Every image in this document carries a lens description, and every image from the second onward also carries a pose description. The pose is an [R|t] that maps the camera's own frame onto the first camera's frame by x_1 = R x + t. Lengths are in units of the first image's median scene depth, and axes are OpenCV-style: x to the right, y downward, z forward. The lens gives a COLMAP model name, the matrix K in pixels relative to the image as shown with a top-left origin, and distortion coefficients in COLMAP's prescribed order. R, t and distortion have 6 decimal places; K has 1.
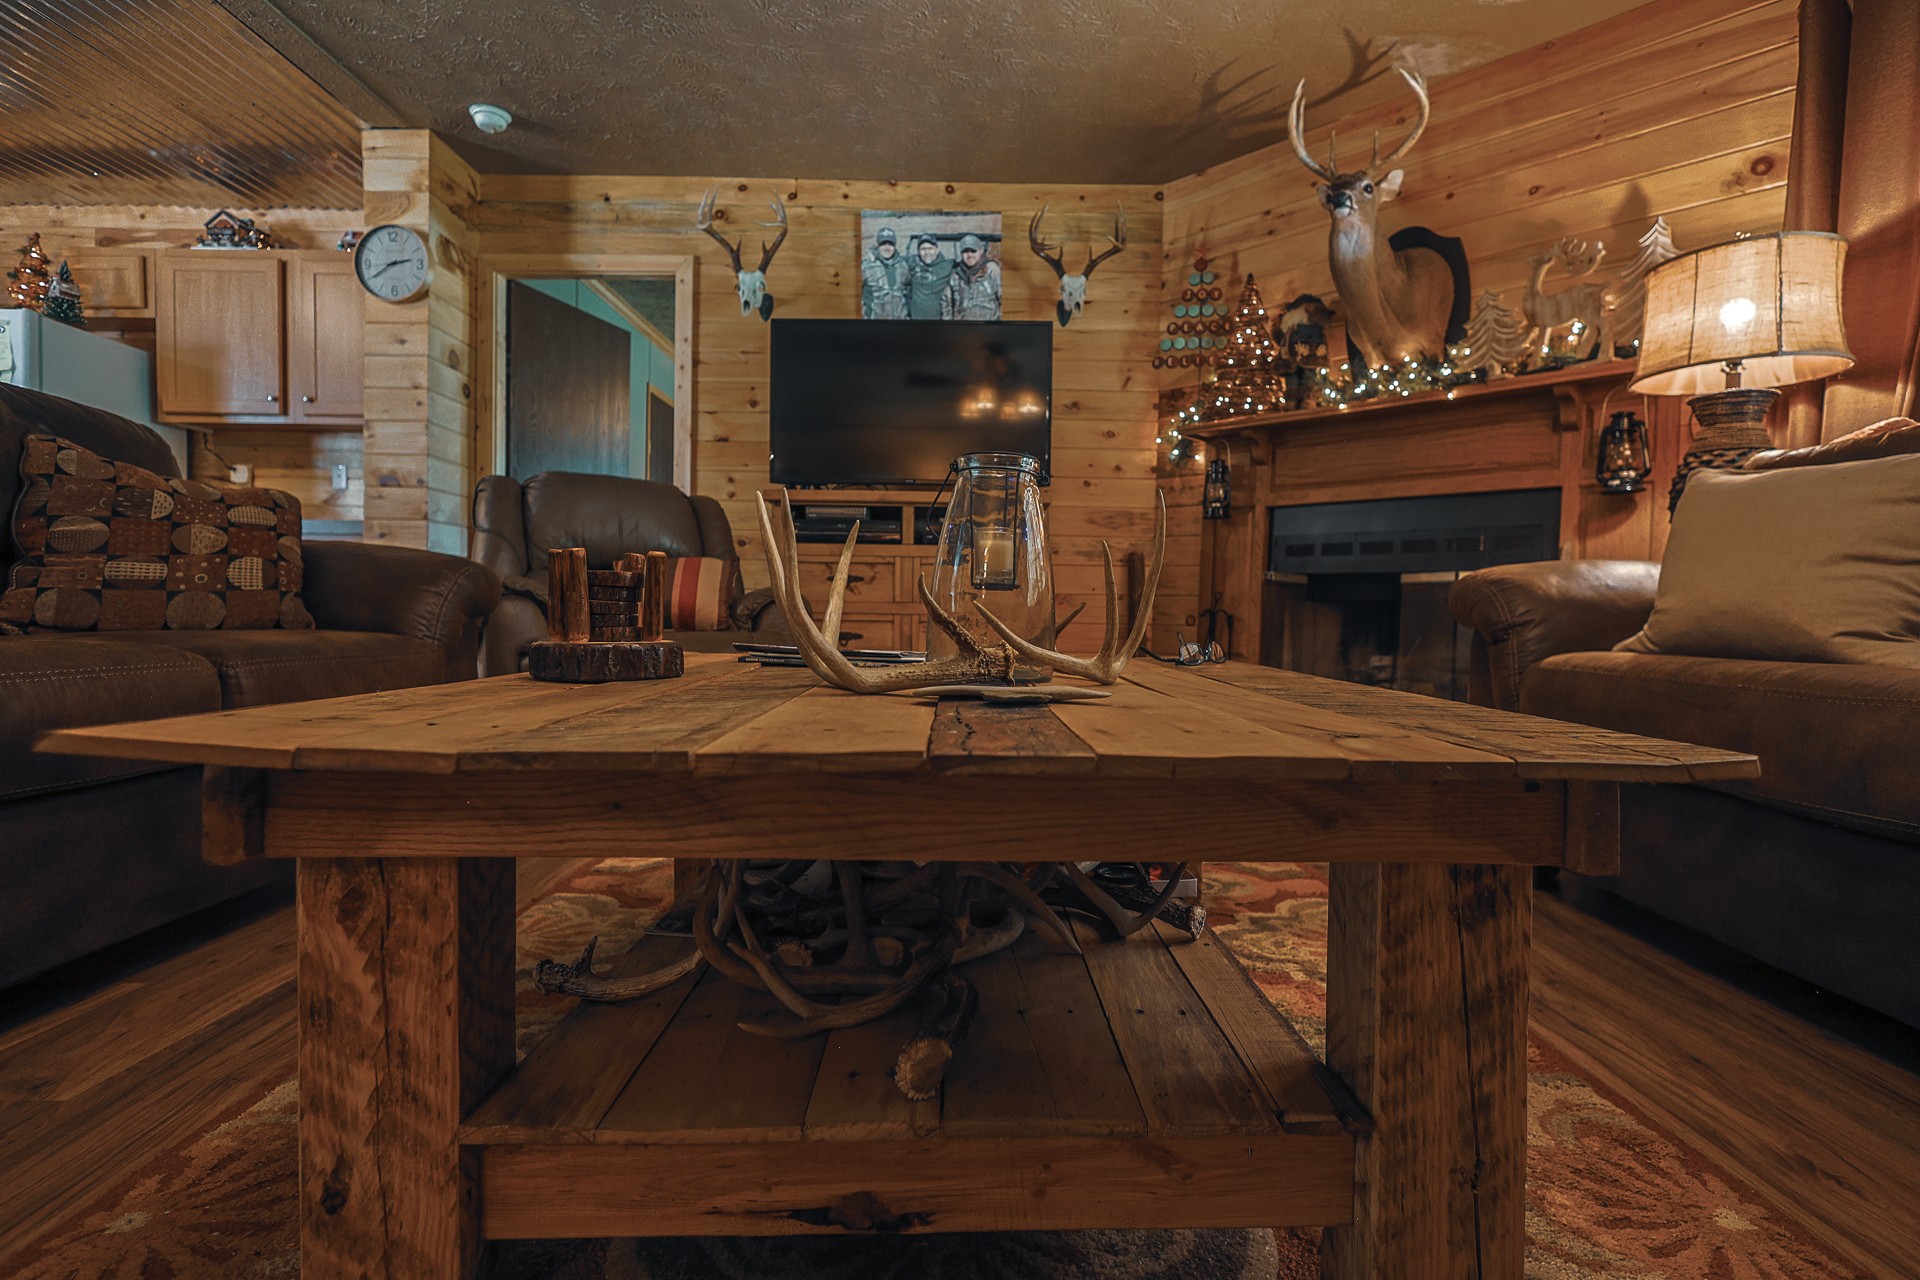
lens RADIAL K [[946.8, 0, 960.0], [0, 946.8, 640.0], [0, 0, 1]] dist [0.000667, 0.000965]
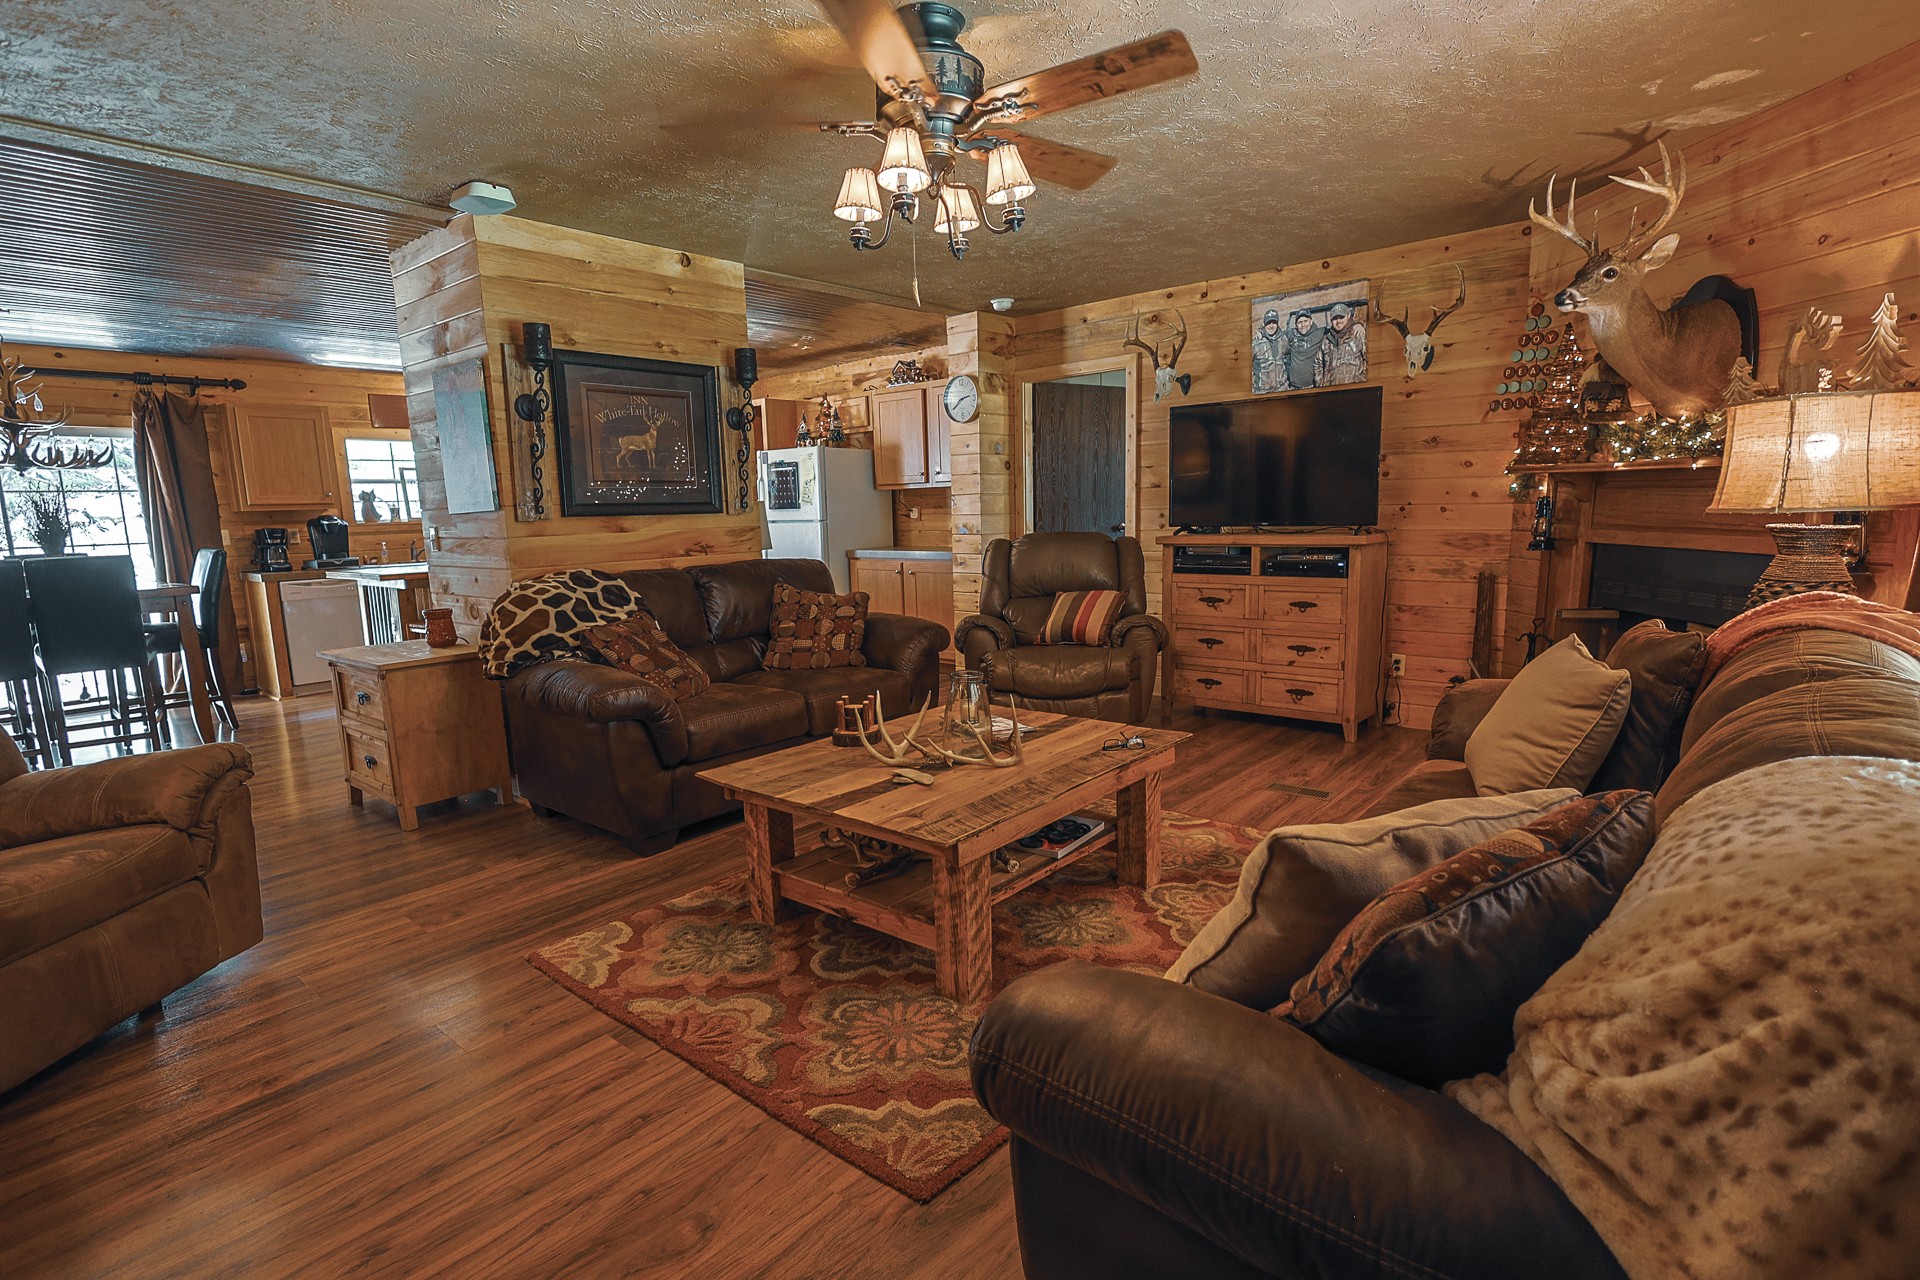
lens RADIAL K [[934.9, 0, 953.7], [0, 934.9, 641.6], [0, 0, 1]] dist [-0.001805, -0.000231]
pose [[0.747852, 0.059180, -0.661222, 0.449595], [0.023664, 0.993009, 0.115640, -0.153330], [0.663443, -0.102128, 0.741224, -0.234617]]
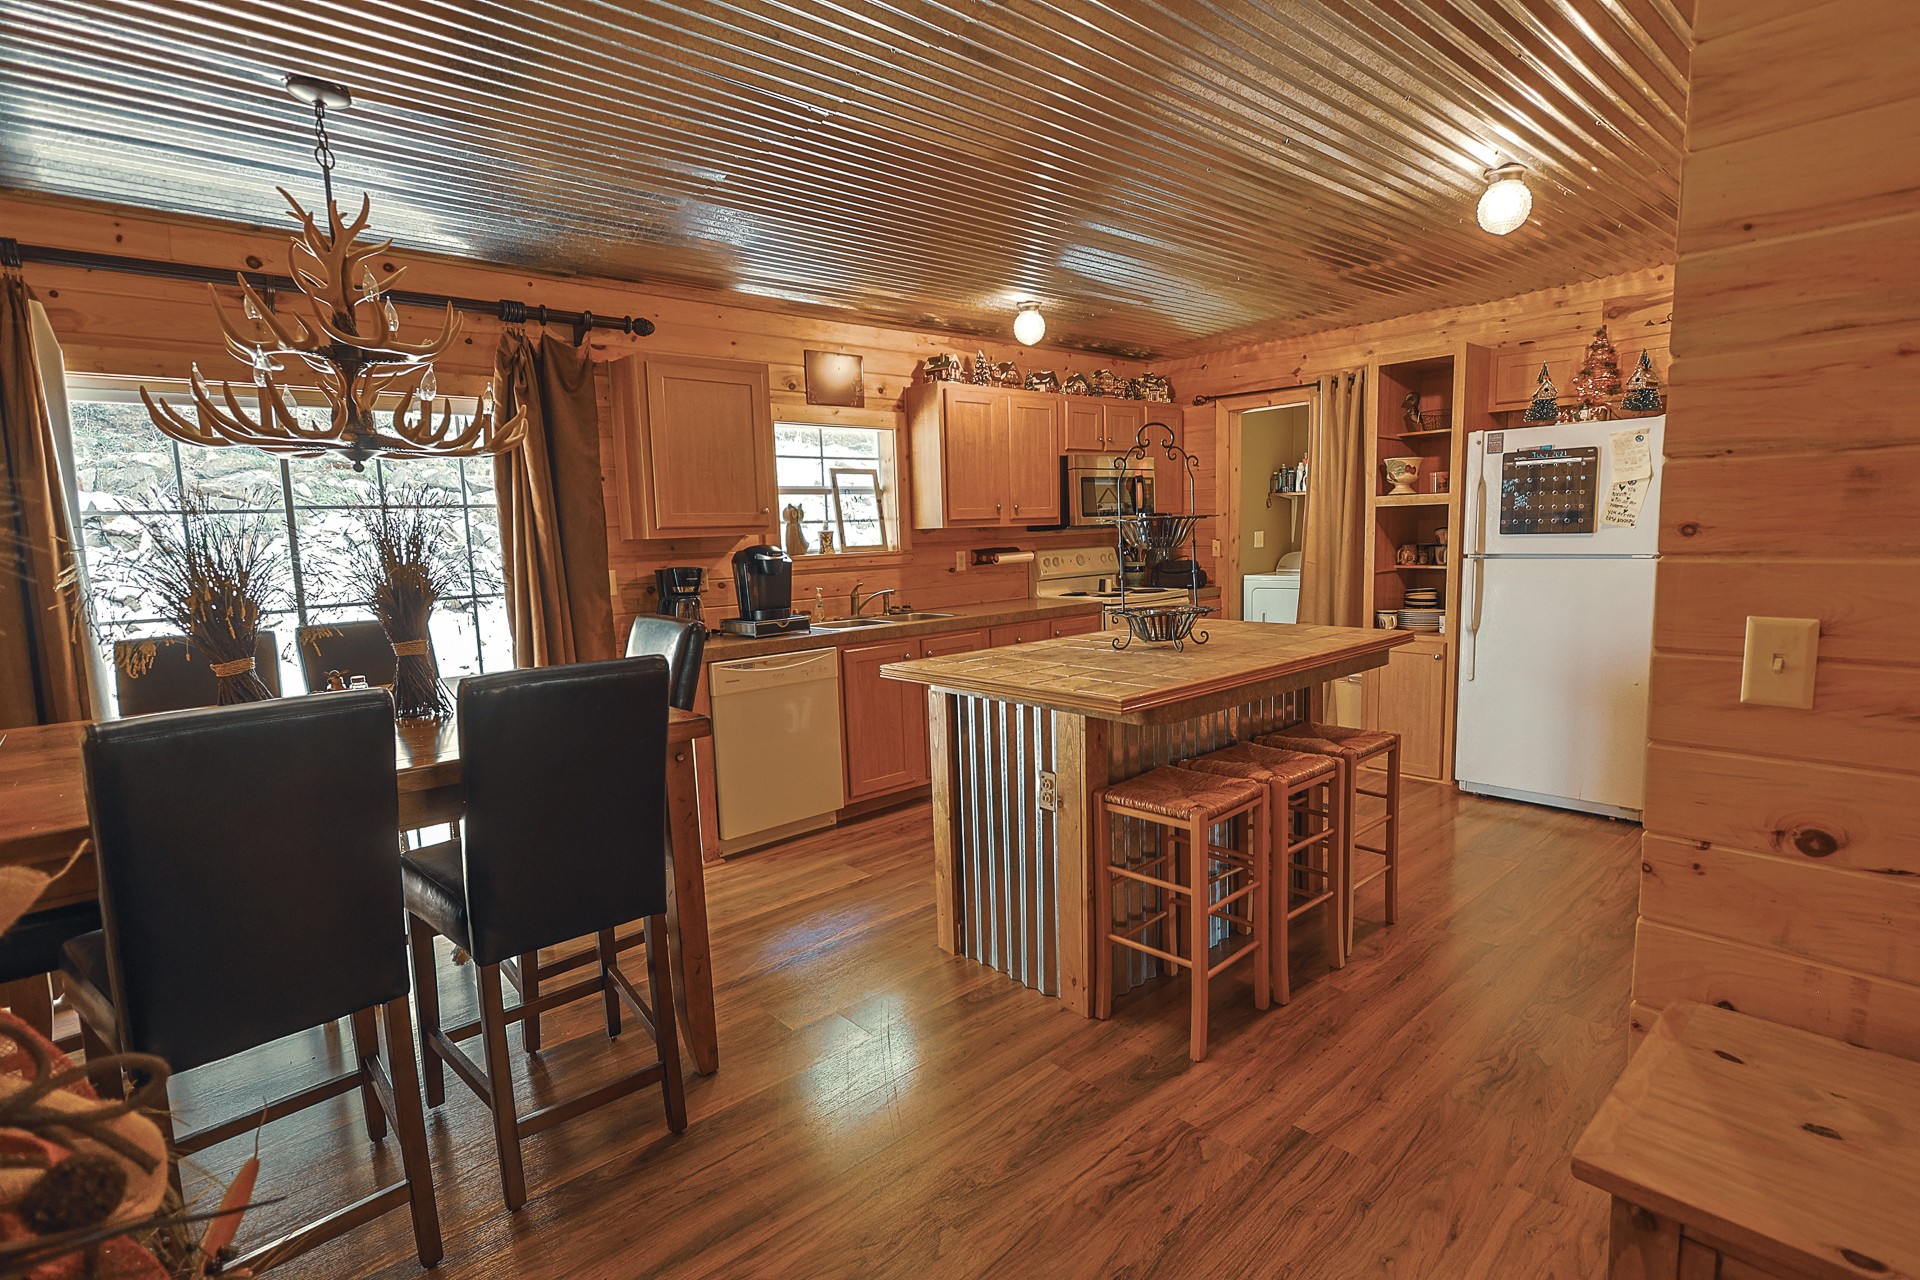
lens RADIAL K [[946.8, 0, 960.0], [0, 946.8, 640.0], [0, 0, 1]] dist [0.000667, 0.000965]
pose [[0.654473, 0.055273, -0.754062, -0.636951], [0.022641, 0.995444, 0.092617, -0.201053], [0.755746, -0.077688, 0.650240, -0.225400]]
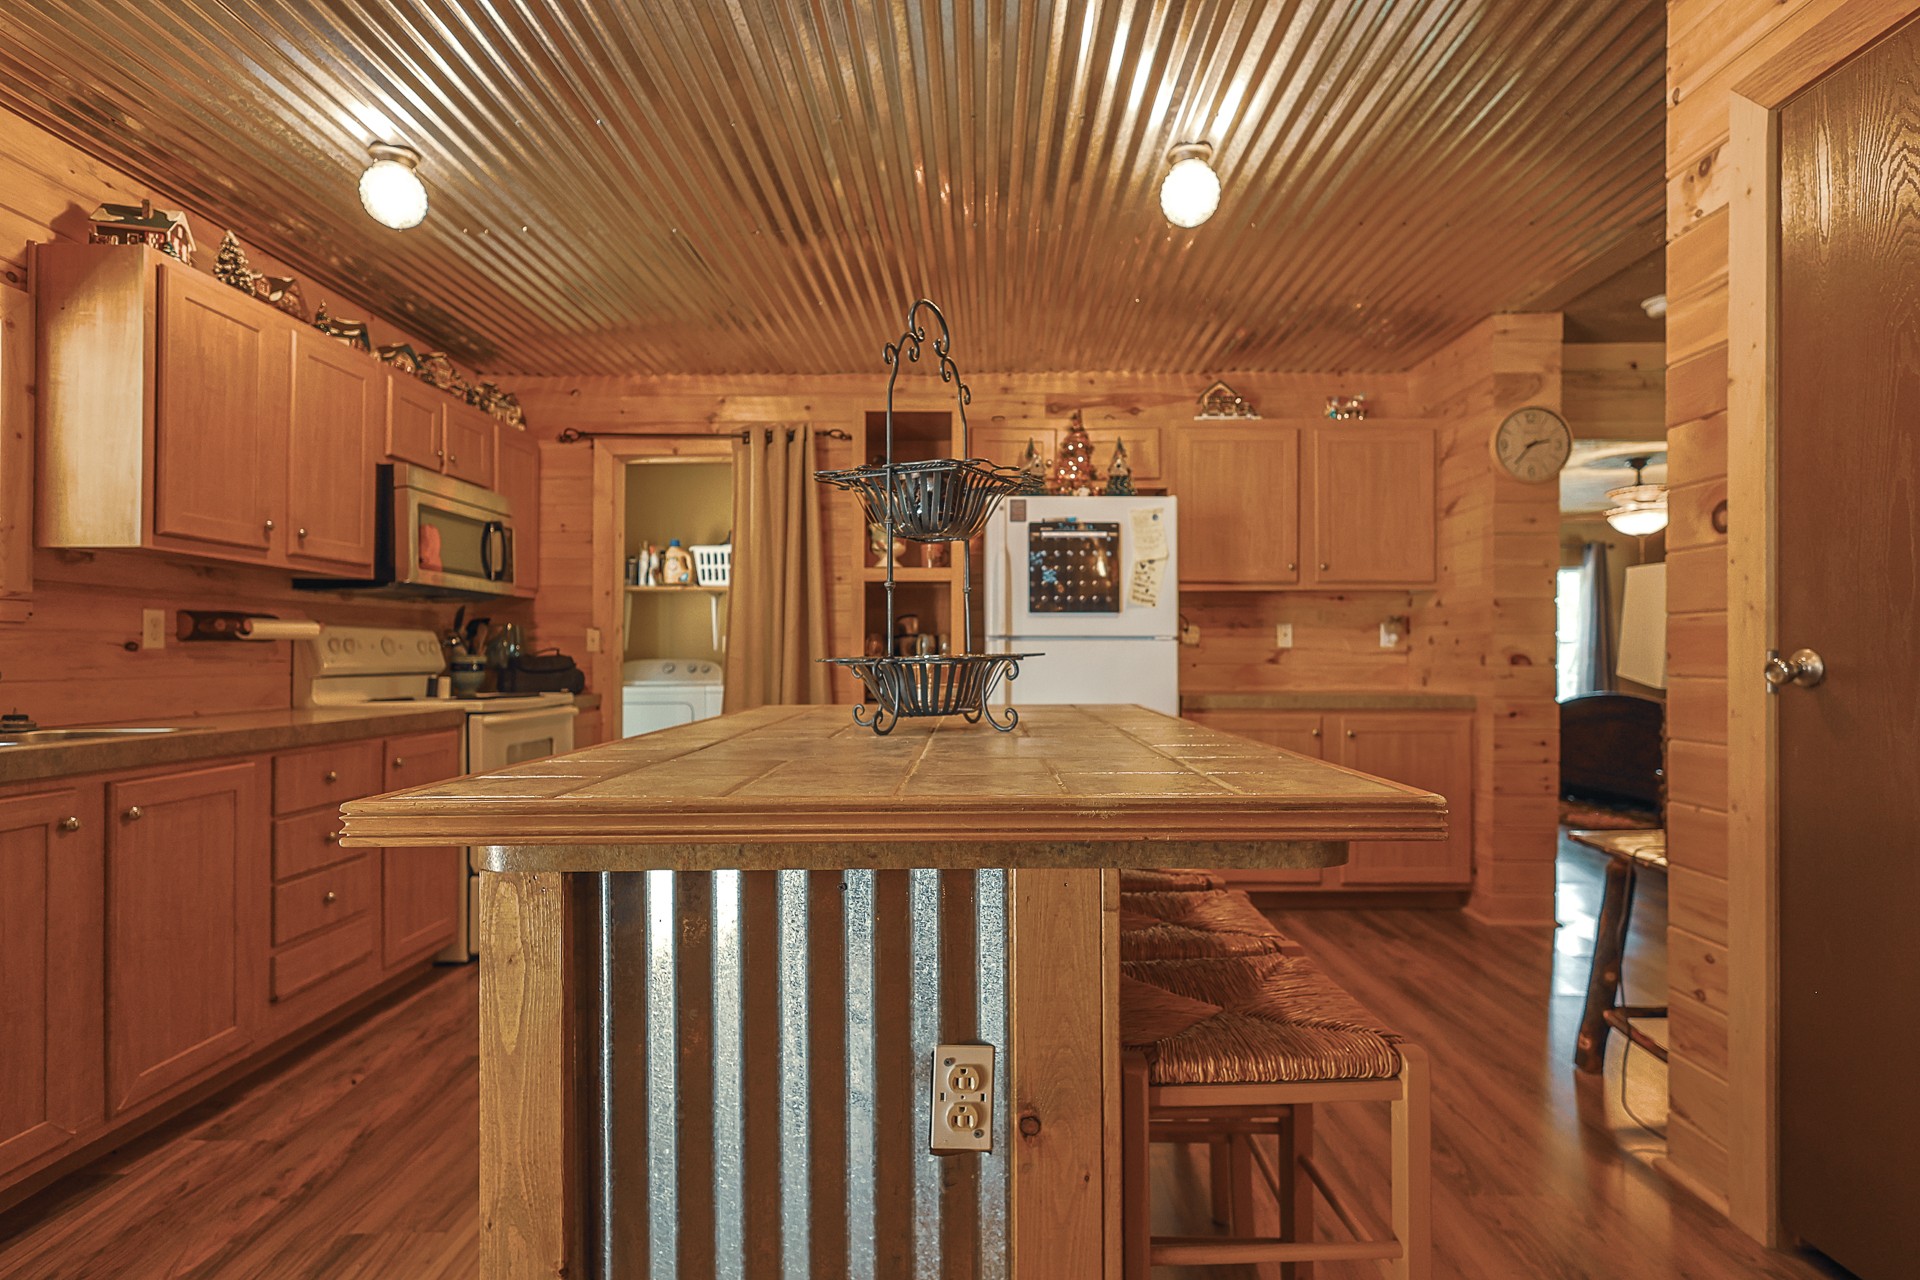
lens RADIAL K [[949.3, 0, 969.5], [0, 949.3, 655.8], [0, 0, 1]] dist [0.000991, 0.001342]
pose [[0.999882, -0.014232, -0.005752, -1.090411], [0.014048, 0.999430, -0.030711, -0.138574], [0.006186, 0.030627, 0.999512, -0.002899]]
